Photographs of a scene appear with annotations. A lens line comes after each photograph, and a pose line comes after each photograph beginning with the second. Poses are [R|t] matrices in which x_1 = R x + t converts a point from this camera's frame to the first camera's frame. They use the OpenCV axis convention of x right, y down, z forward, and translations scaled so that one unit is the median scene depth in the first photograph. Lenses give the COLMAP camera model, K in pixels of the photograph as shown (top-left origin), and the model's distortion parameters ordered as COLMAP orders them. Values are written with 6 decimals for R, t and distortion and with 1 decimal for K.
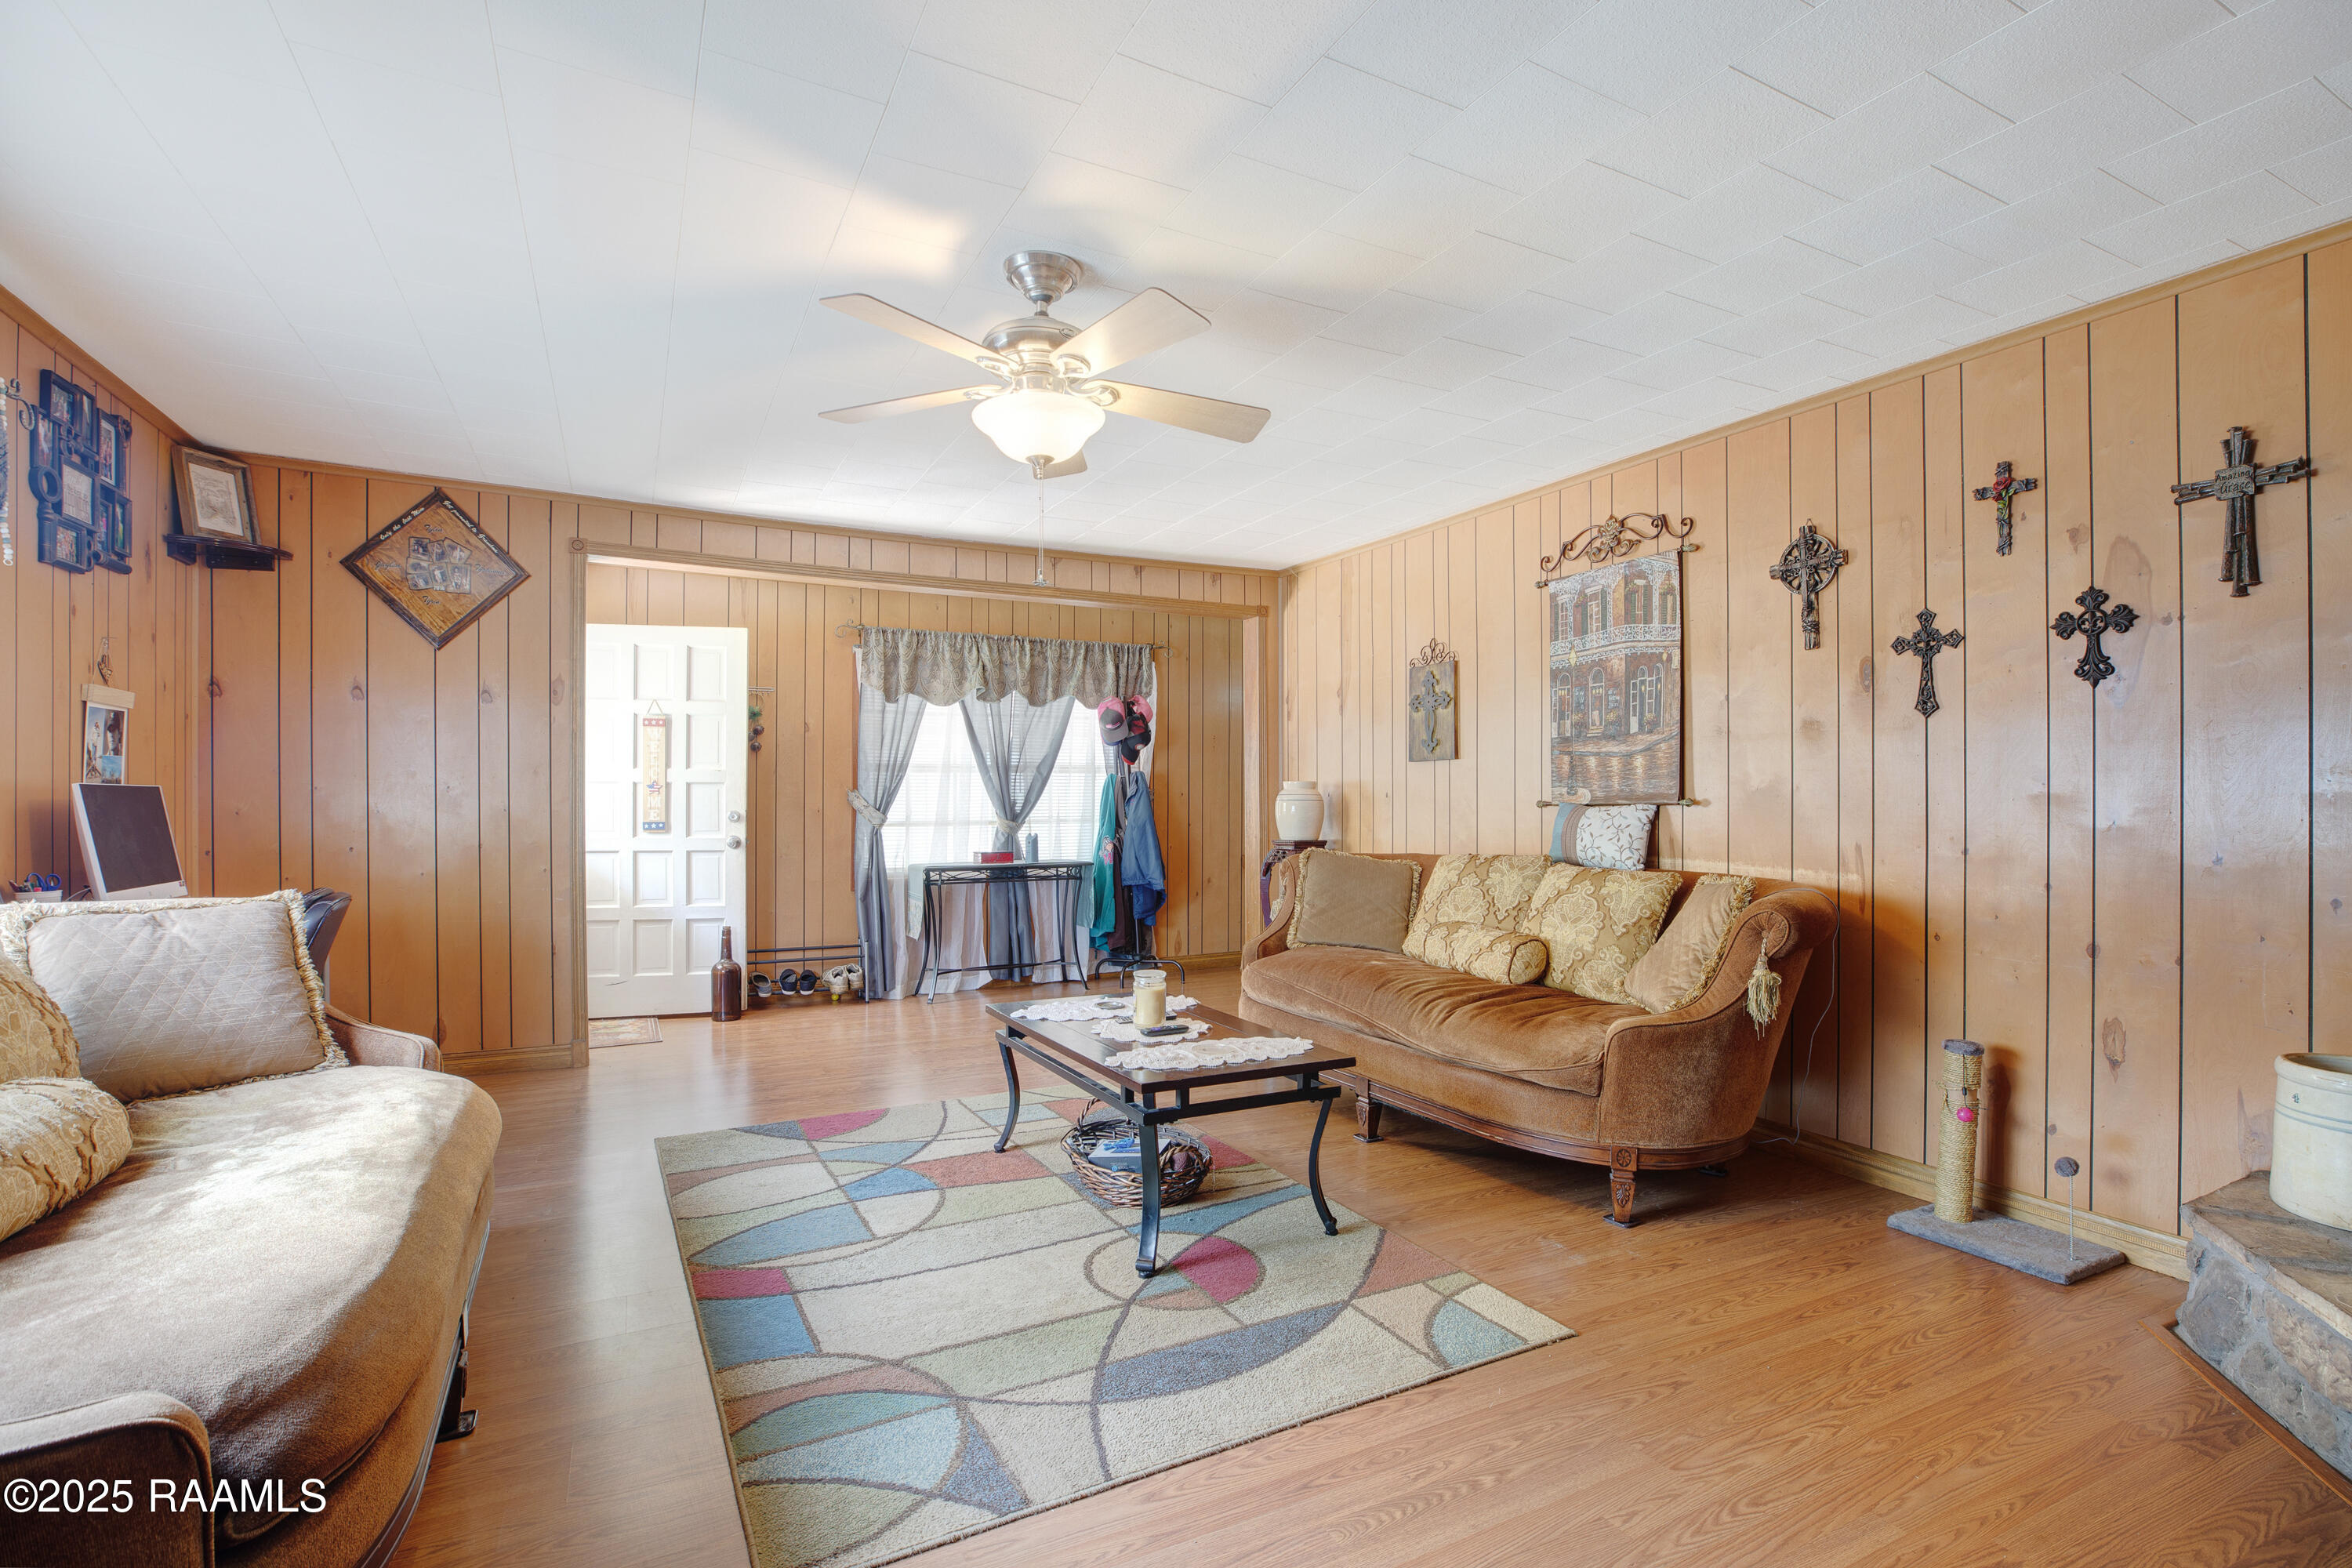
lens RADIAL K [[1116.3, 0, 1186.5], [0, 1116.3, 799.0], [0, 0, 1]] dist [-0.035096, 0.000637]
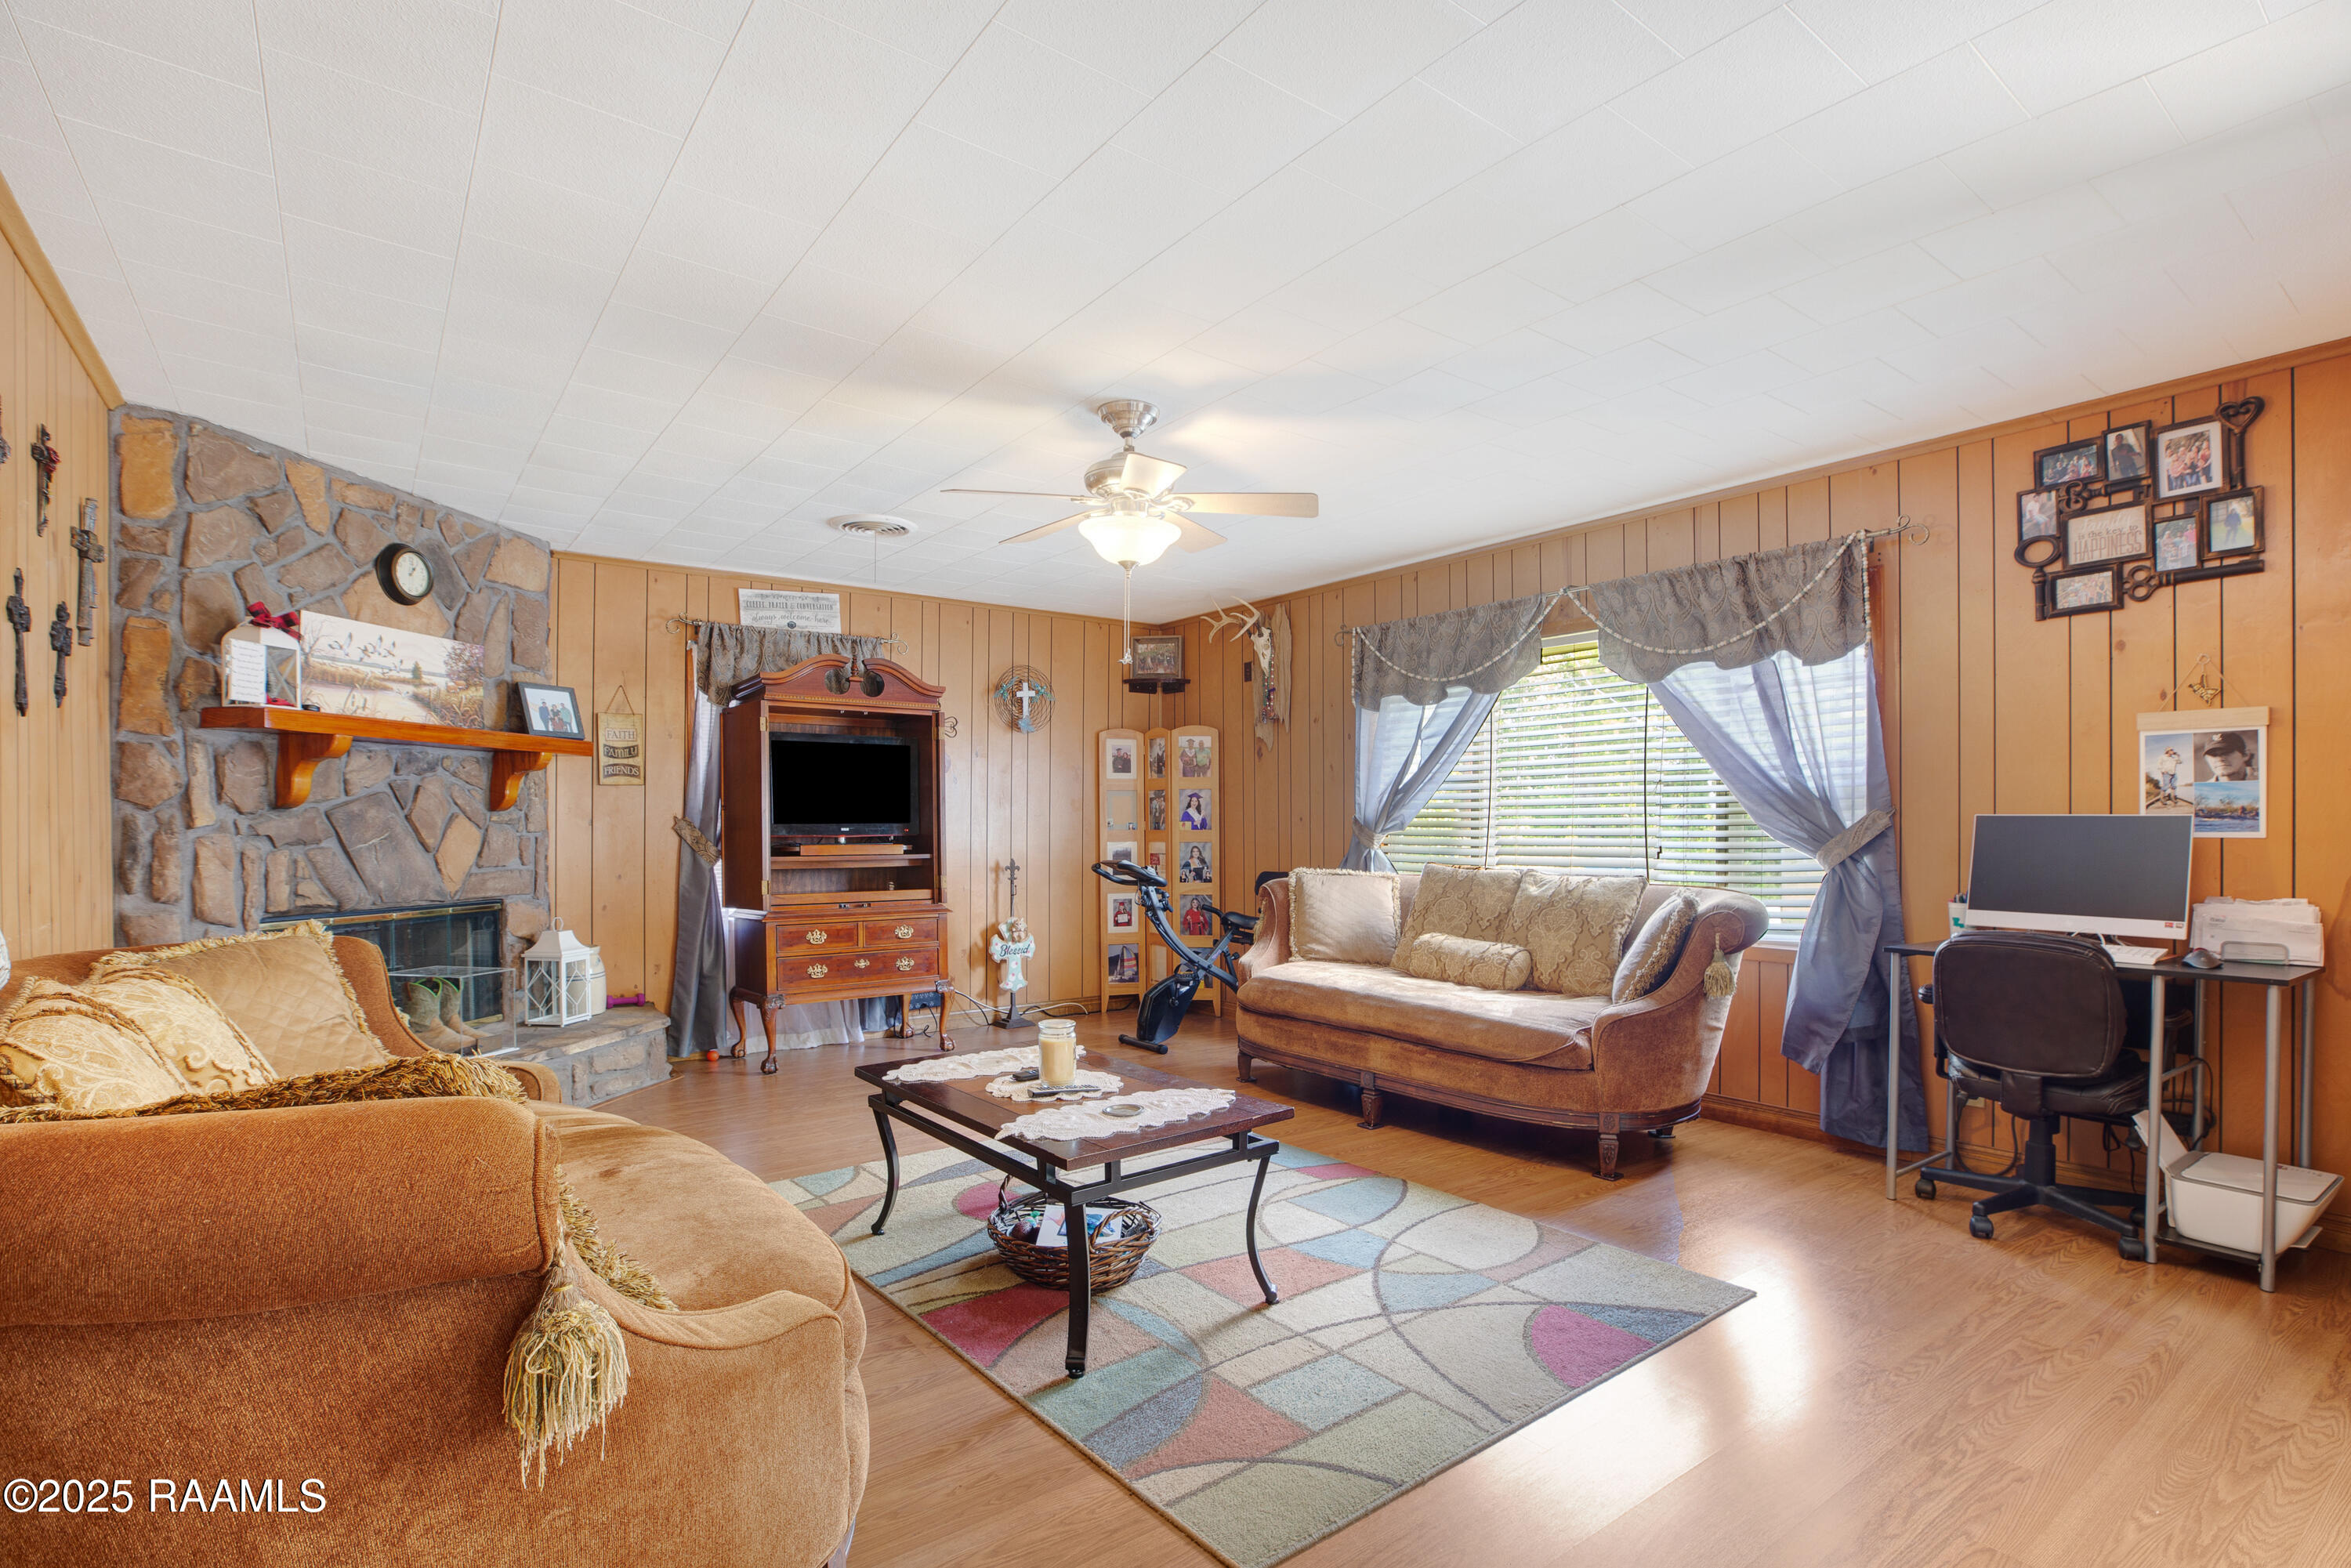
lens RADIAL K [[1122.1, 0, 1174.9], [0, 1122.1, 820.9], [0, 0, 1]] dist [-0.050205, 0.022800]
pose [[-0.988739, -0.001712, -0.149638, 0.006862], [-0.001739, 0.999998, 0.000047, -0.003210], [0.149638, 0.000306, -0.988741, 1.481486]]
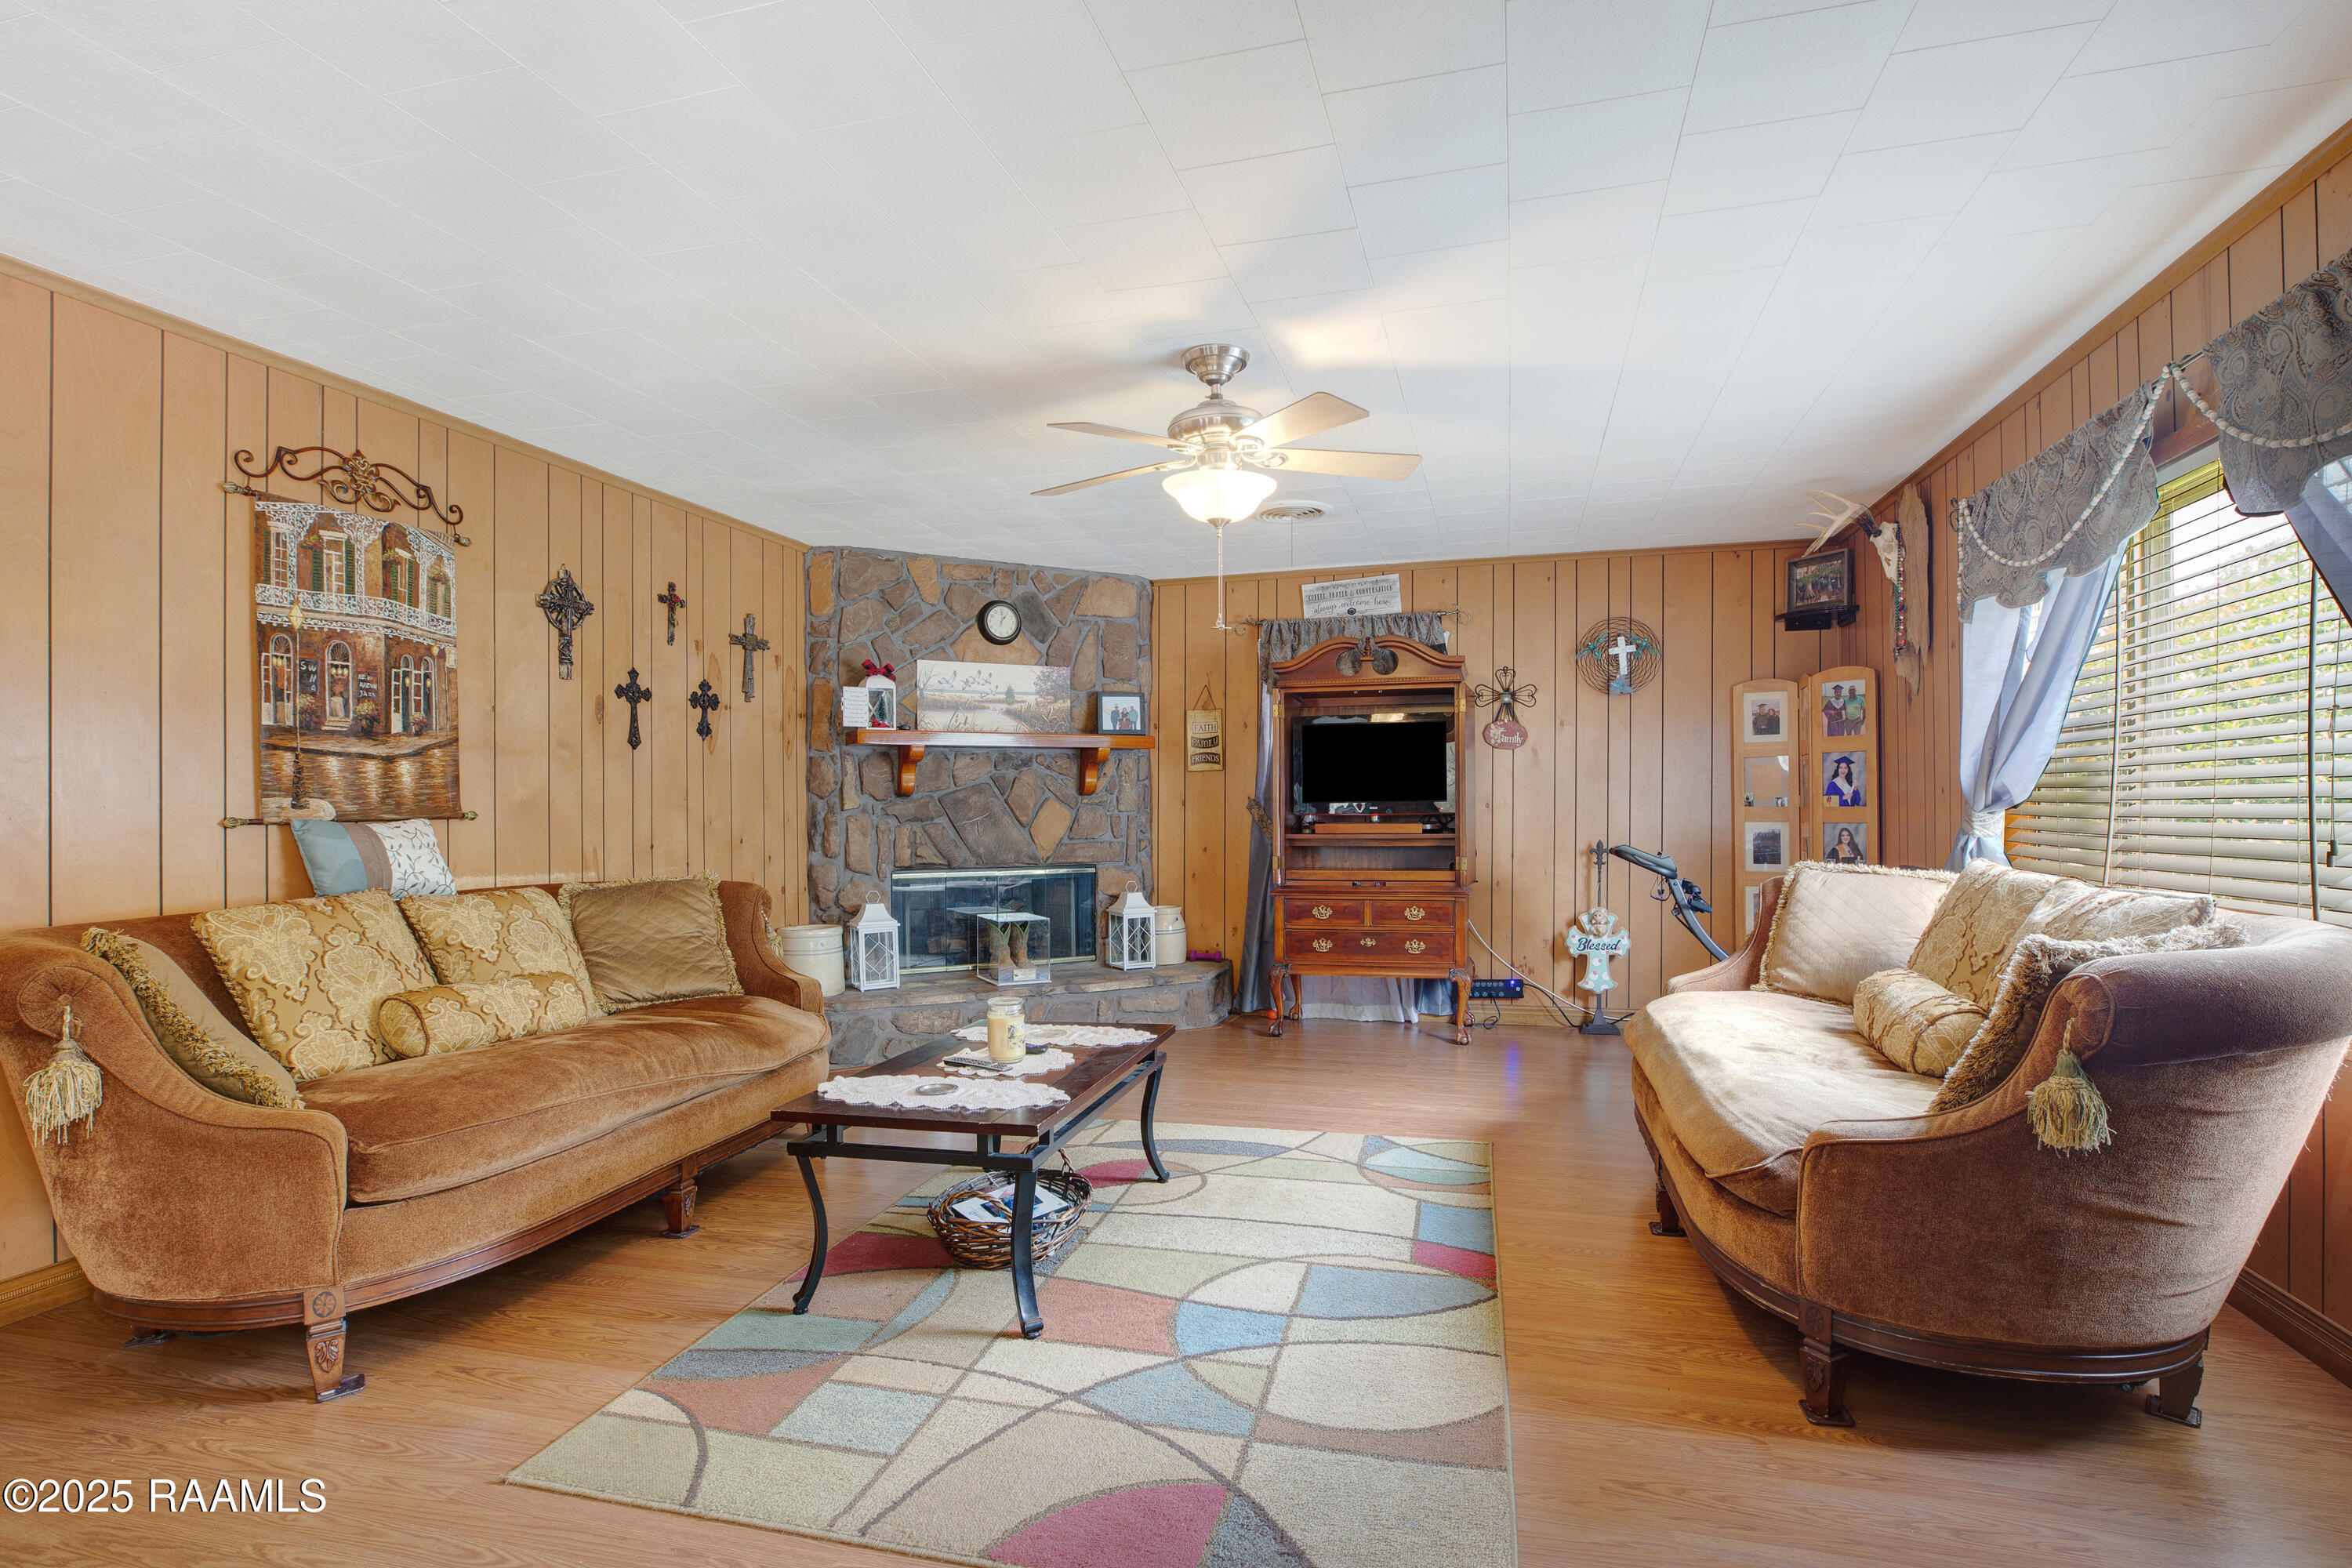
lens RADIAL K [[1116.3, 0, 1186.5], [0, 1116.3, 799.0], [0, 0, 1]] dist [-0.035096, 0.000637]
pose [[-0.729162, 0.008337, 0.684290, -0.595100], [0.010021, 0.999949, -0.001505, -0.003543], [-0.684268, 0.005759, -0.729208, 1.220398]]
